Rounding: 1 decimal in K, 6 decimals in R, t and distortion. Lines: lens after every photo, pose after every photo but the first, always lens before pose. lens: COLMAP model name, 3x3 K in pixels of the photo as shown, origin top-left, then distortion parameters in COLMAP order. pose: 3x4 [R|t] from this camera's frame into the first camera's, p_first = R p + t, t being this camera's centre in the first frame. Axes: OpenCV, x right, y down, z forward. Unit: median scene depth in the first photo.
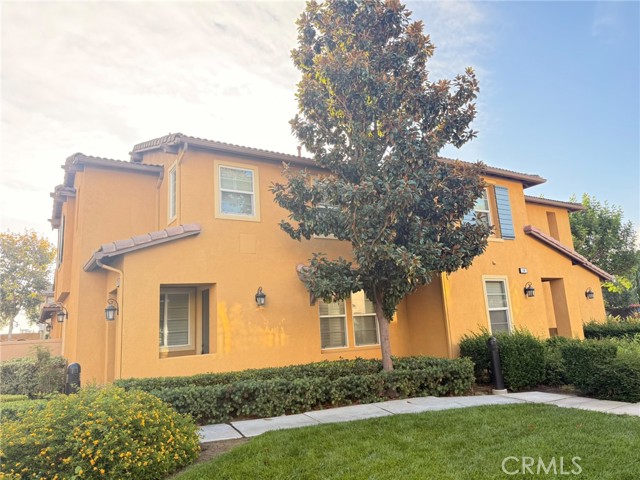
lens RADIAL K [[450.0, 0, 320.0], [0, 450.0, 240.0], [0, 0, 1]] dist [0.054119, -0.002691]
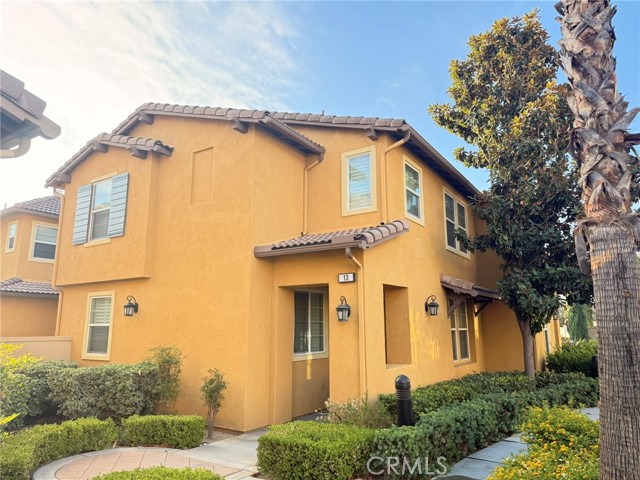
lens RADIAL K [[450.0, 0, 320.0], [0, 450.0, 240.0], [0, 0, 1]] dist [0.054119, -0.002691]
pose [[0.925502, 0.136588, 0.353256, -0.654018], [-0.133648, 0.990485, -0.032828, 0.046356], [-0.354379, -0.016829, 0.934951, 0.188482]]
